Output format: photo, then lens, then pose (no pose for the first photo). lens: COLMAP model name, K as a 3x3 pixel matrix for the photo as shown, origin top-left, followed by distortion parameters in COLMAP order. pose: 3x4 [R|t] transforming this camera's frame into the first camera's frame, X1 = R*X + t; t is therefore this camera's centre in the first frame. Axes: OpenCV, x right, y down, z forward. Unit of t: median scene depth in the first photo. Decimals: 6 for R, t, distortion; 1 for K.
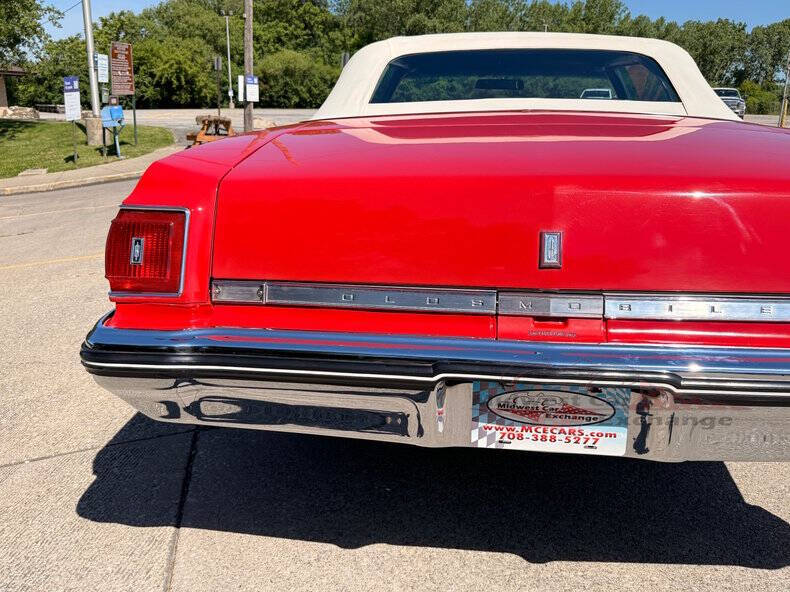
lens RADIAL K [[712.0, 0, 399.1], [0, 712.0, 300.9], [0, 0, 1]] dist [0.009401, -0.026262]
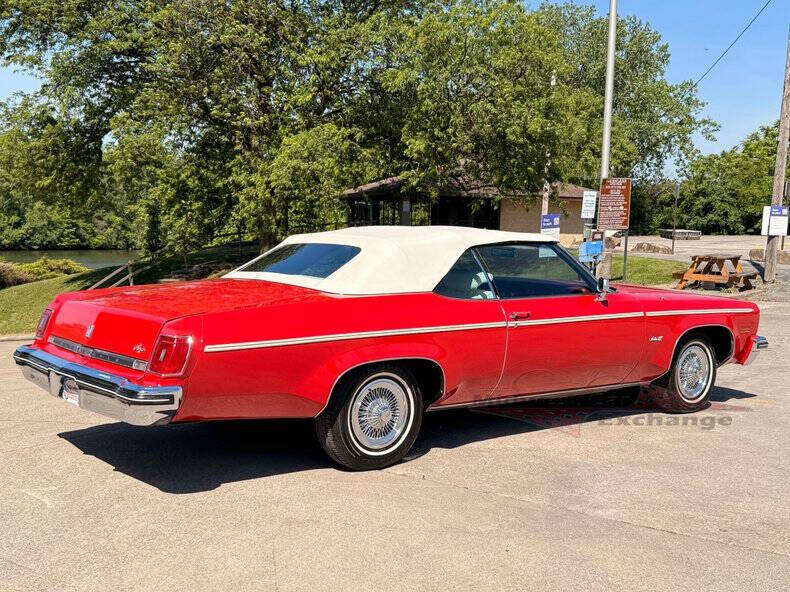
lens RADIAL K [[942.9, 0, 413.3], [0, 942.9, 294.7], [0, 0, 1]] dist [0.227996, -0.601175]
pose [[0.709540, 0.059318, -0.702164, 2.877296], [-0.194108, 0.974353, -0.113835, -0.024536], [0.677403, 0.217066, 0.702857, -0.639671]]
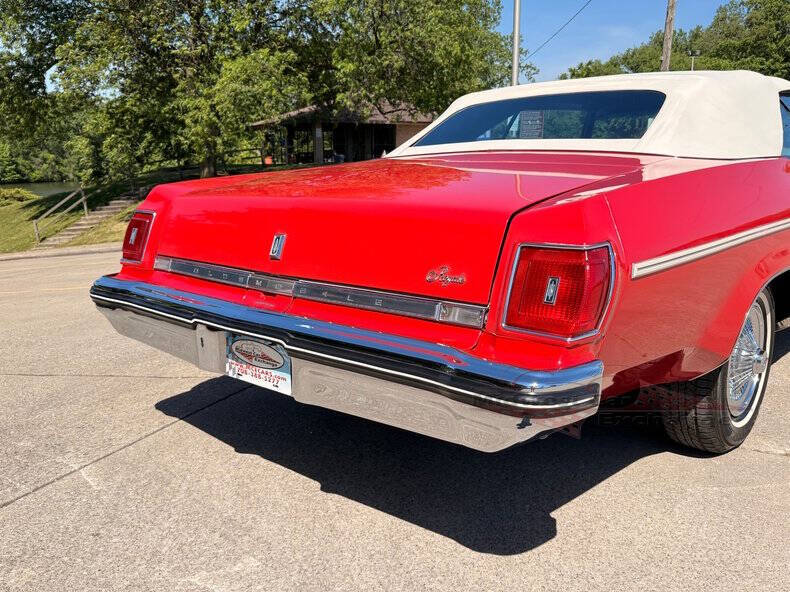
lens RADIAL K [[712.0, 0, 399.1], [0, 712.0, 300.9], [0, 0, 1]] dist [0.009401, -0.026262]
pose [[0.810945, 0.102625, -0.576053, 0.950987], [-0.134566, 0.990820, -0.012920, 0.017081], [0.569439, 0.087994, 0.817311, -0.021287]]
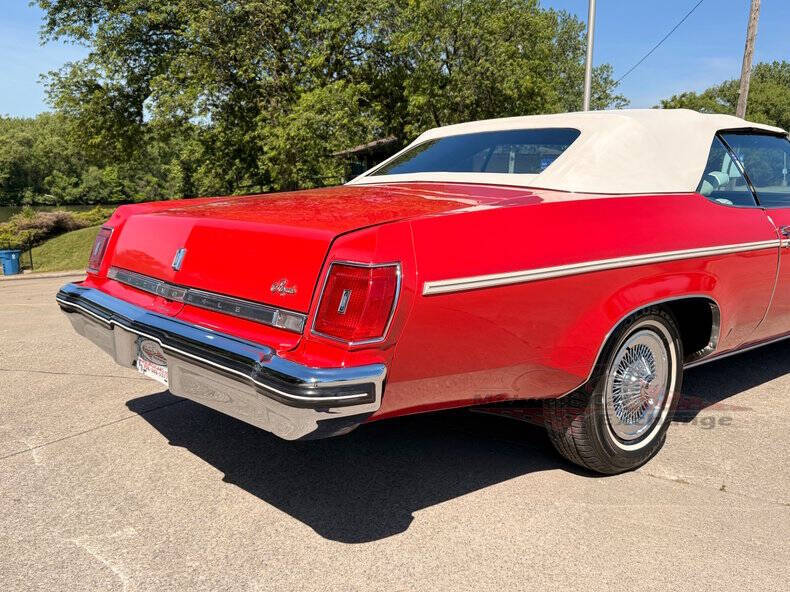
lens RADIAL K [[712.0, 0, 399.1], [0, 712.0, 300.9], [0, 0, 1]] dist [0.009401, -0.026262]
pose [[0.730965, 0.110683, -0.673379, 1.303149], [-0.179140, 0.983275, -0.032840, -0.011752], [0.658483, 0.144634, 0.738567, 0.095071]]
